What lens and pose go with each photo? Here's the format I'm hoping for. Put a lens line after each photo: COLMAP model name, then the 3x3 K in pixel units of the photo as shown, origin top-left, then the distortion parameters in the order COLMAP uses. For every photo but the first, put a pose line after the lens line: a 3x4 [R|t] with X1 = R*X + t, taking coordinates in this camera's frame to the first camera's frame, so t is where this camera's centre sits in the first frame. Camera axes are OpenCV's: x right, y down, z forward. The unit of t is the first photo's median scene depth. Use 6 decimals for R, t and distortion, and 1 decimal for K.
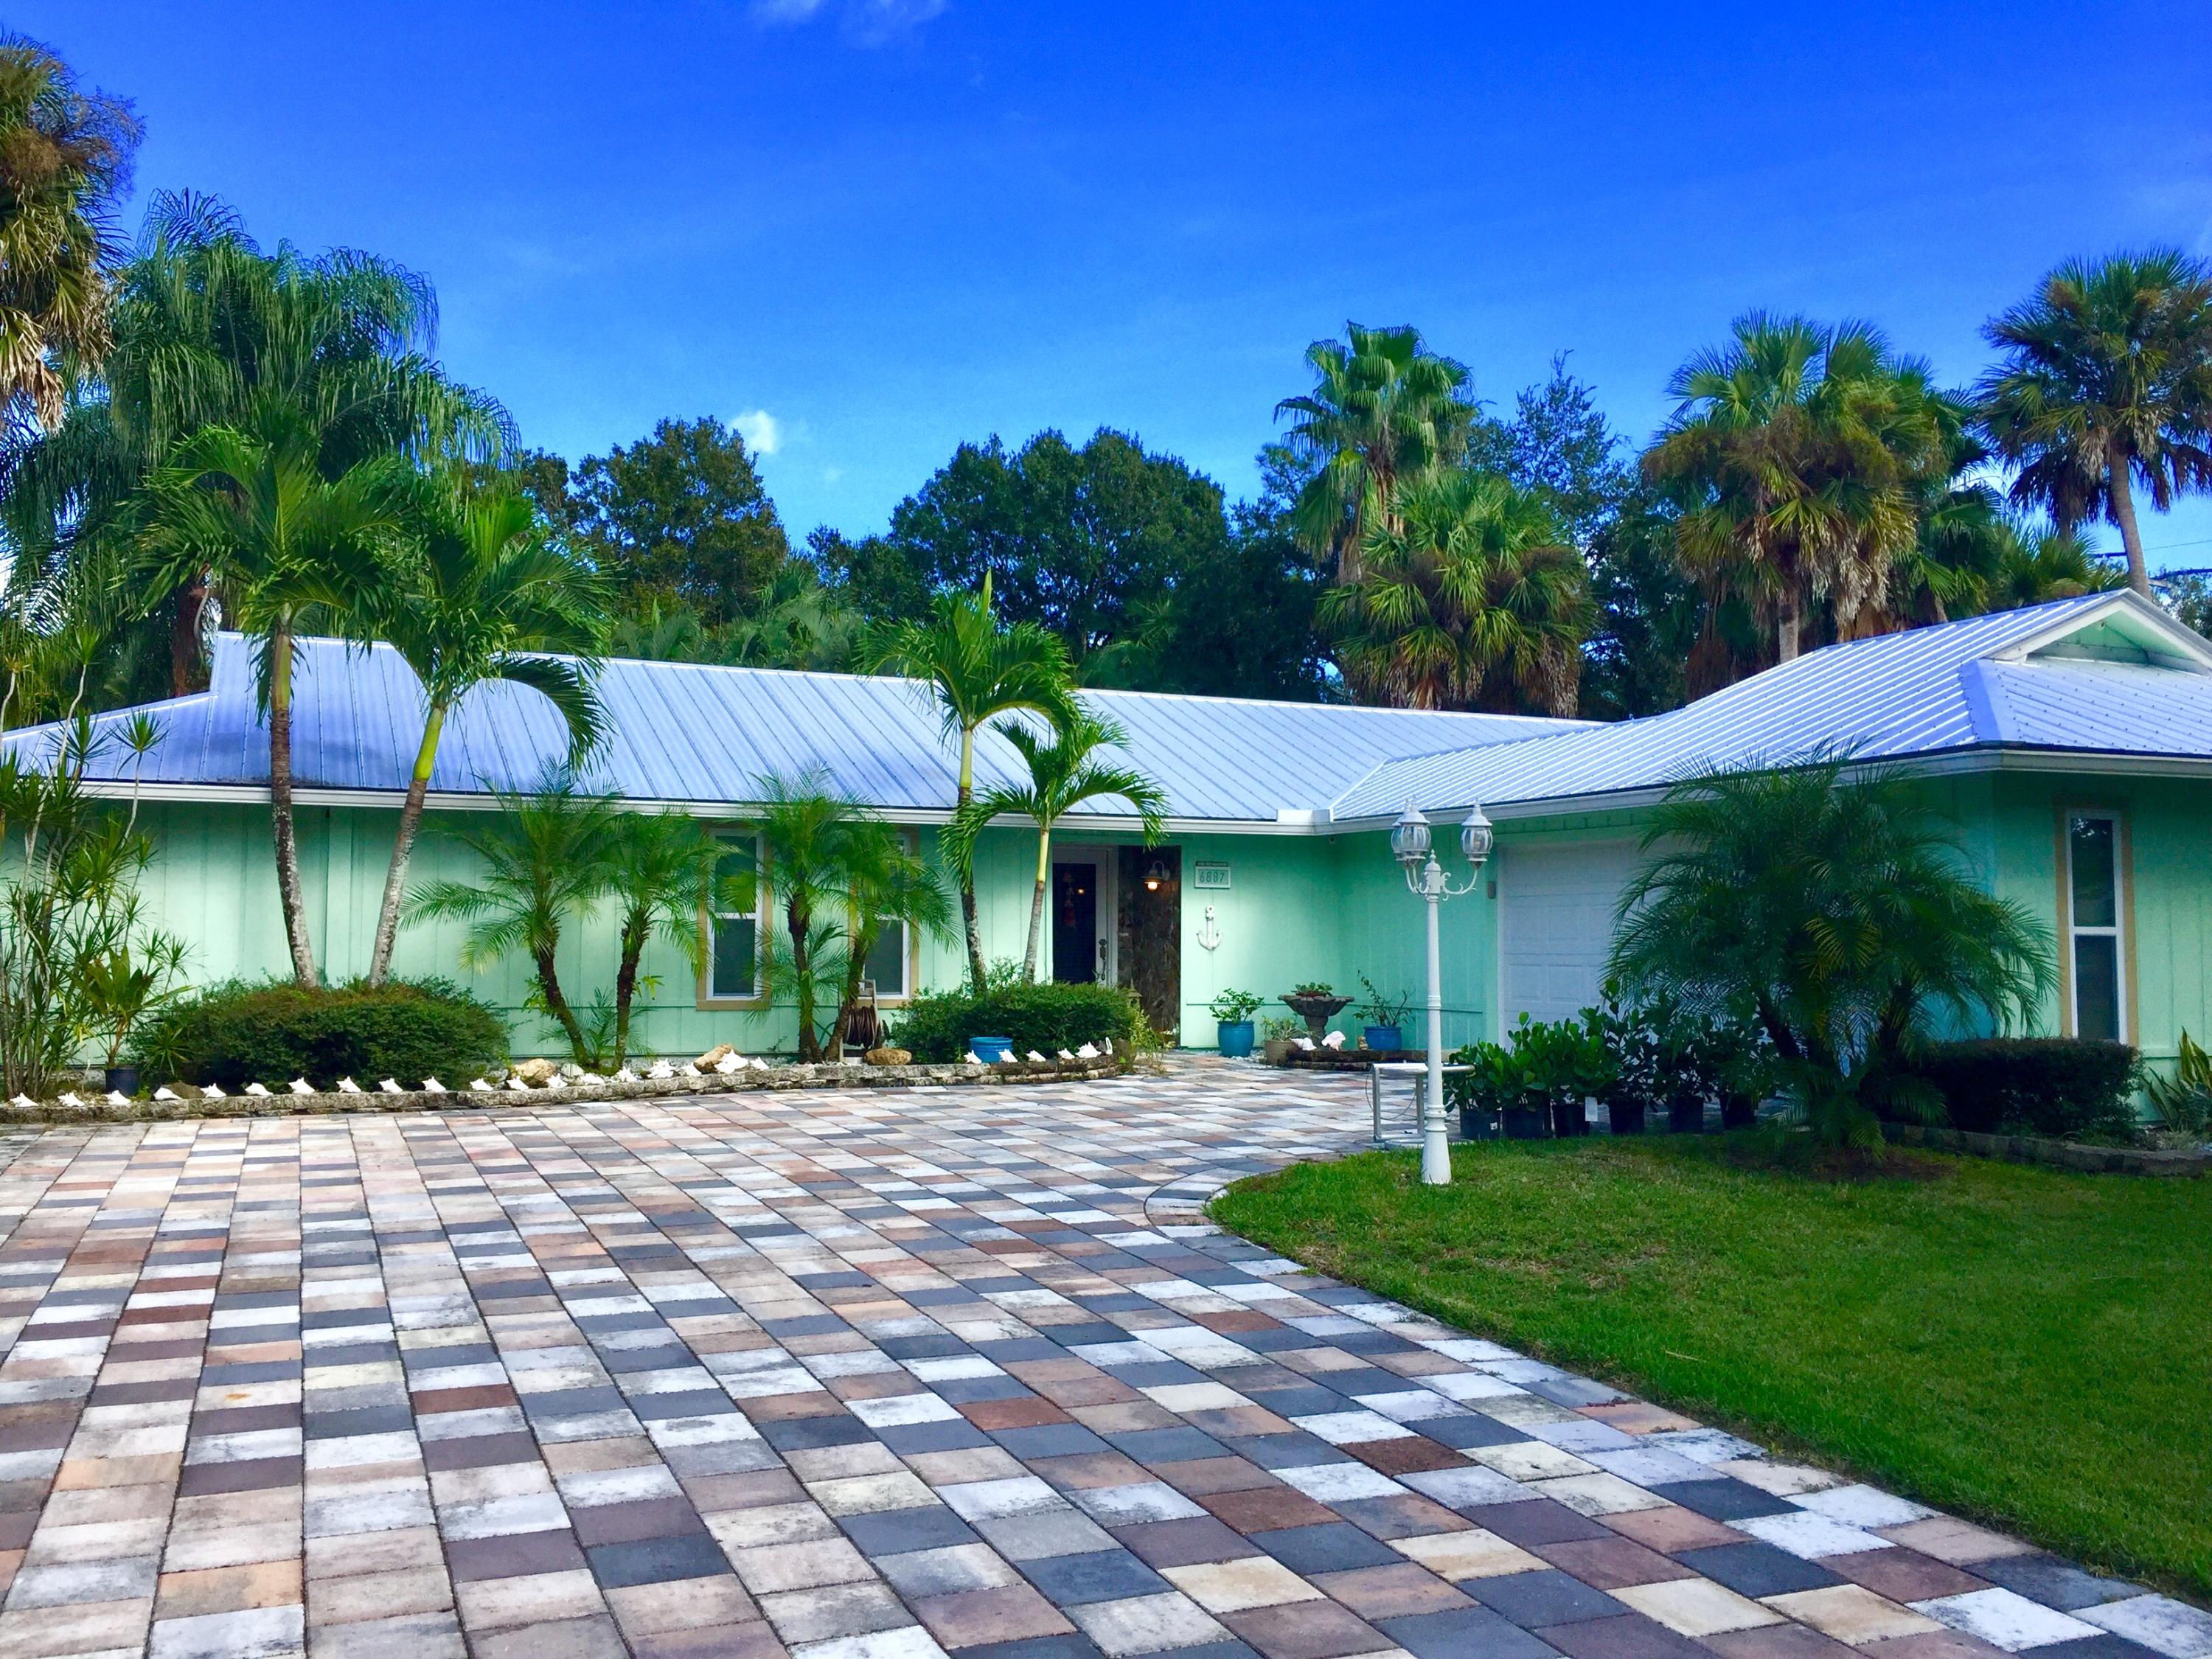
lens RADIAL K [[1905.4, 0, 1102.5], [0, 1905.4, 825.0], [0, 0, 1]] dist [0.081402, -0.125184]
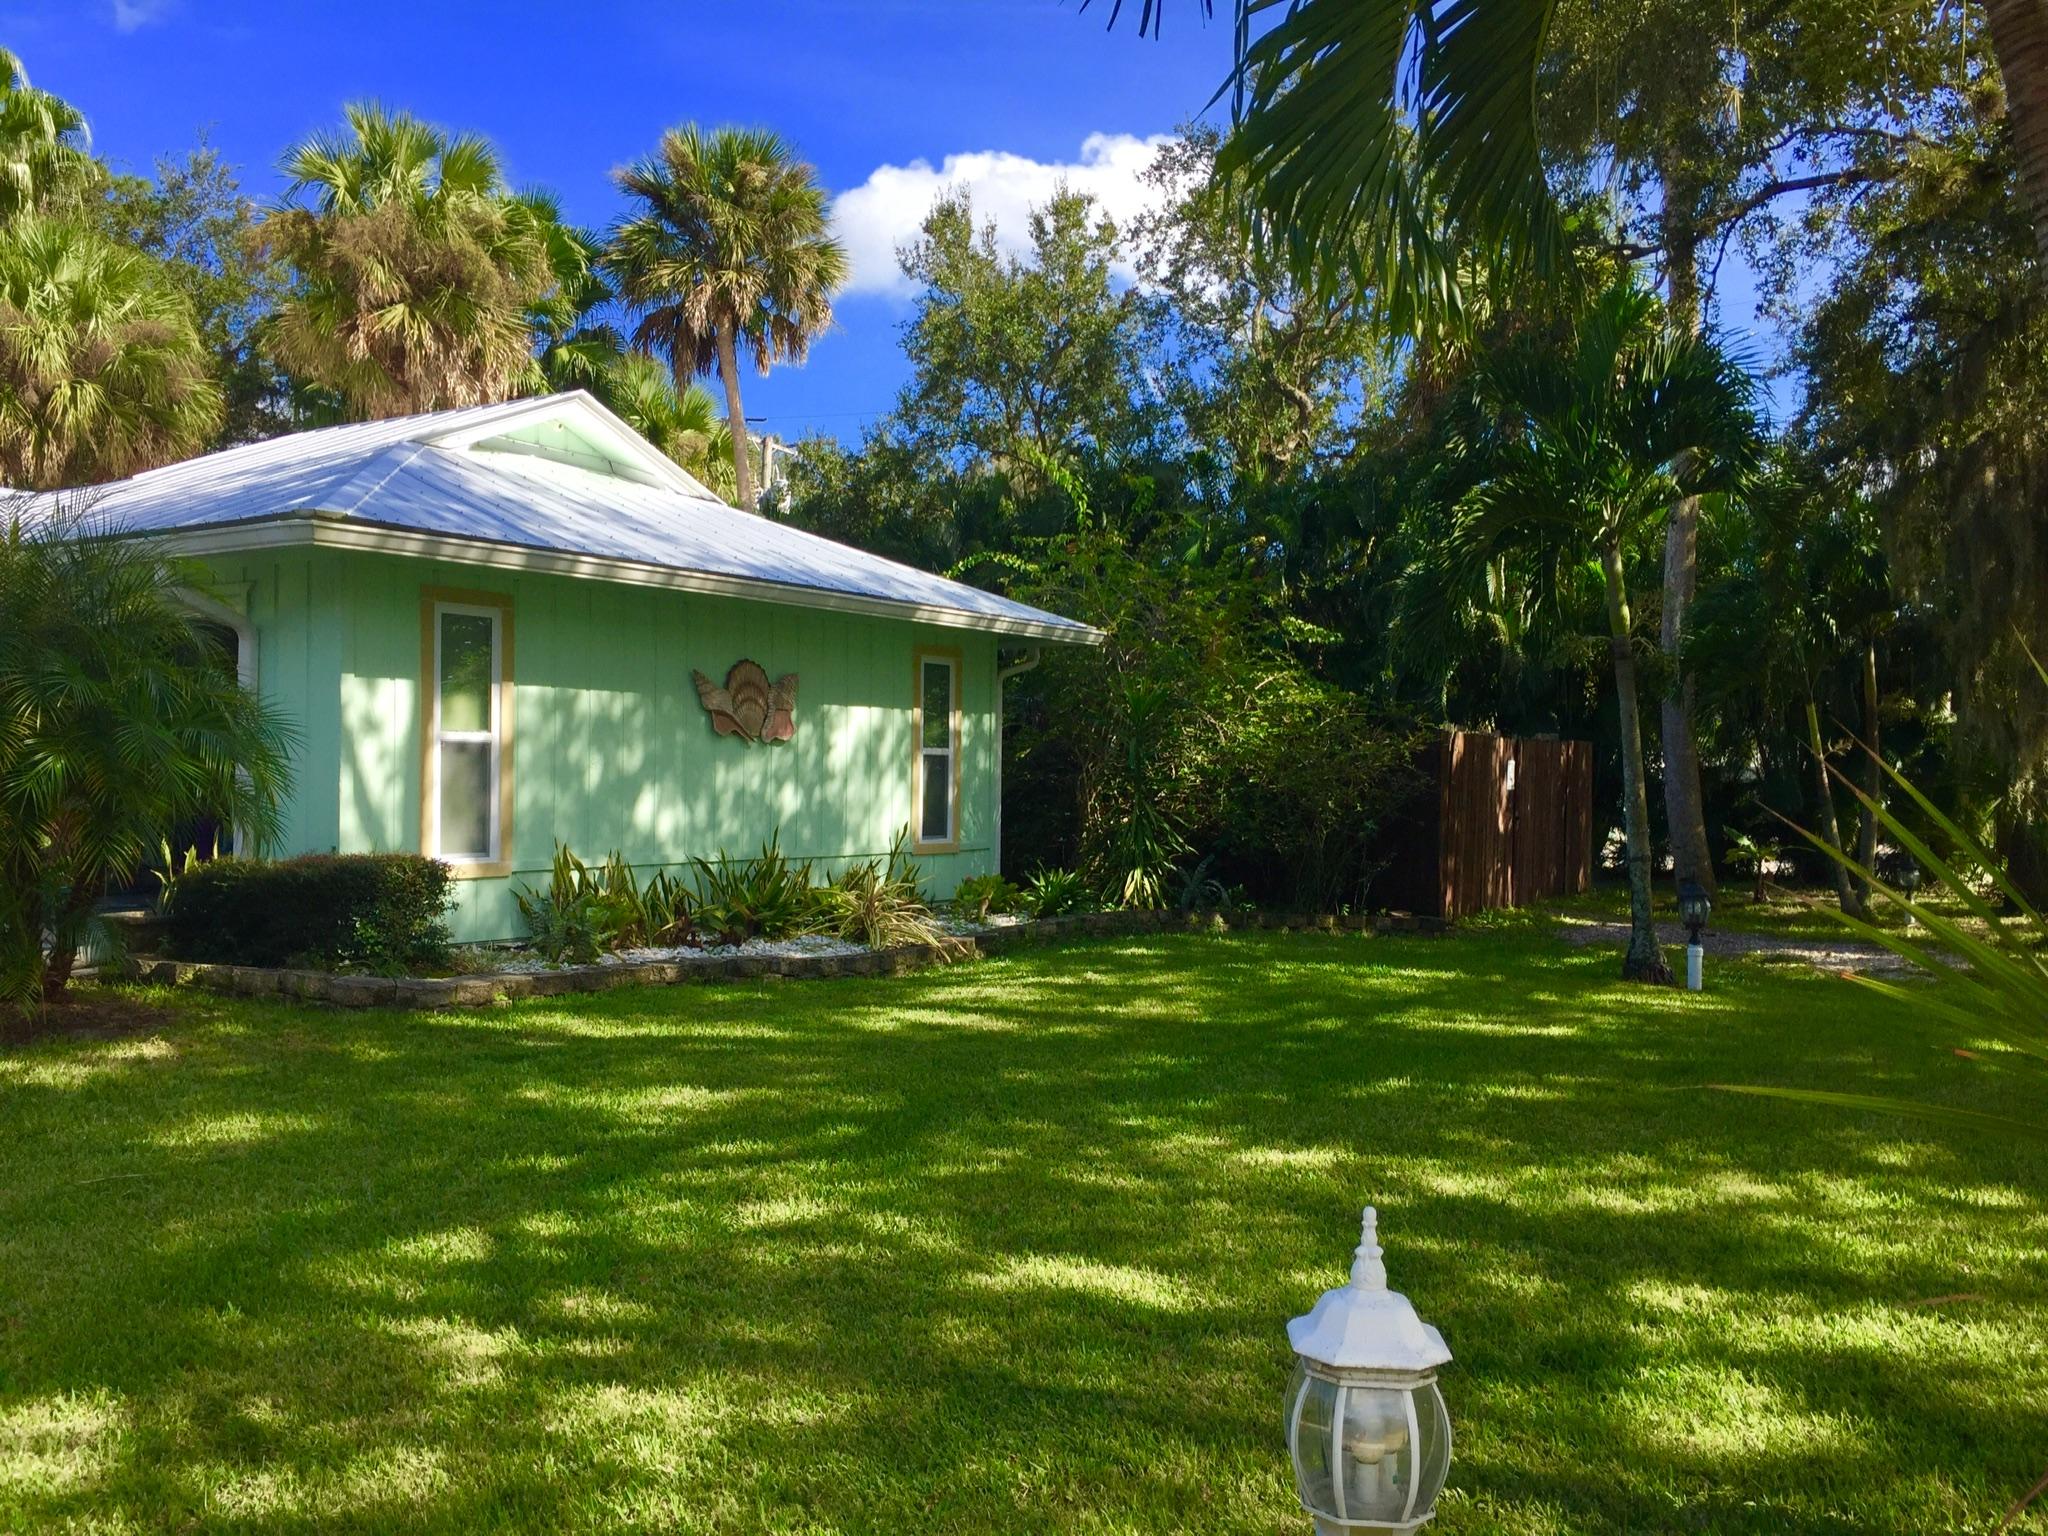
lens RADIAL K [[1764.1, 0, 1023.1], [0, 1764.1, 772.4], [0, 0, 1]] dist [0.081402, -0.125184]
pose [[0.828261, 0.006569, 0.560304, 0.114312], [-0.042390, 0.997800, 0.050964, 0.007579], [-0.558736, -0.065963, 0.826718, 0.065230]]
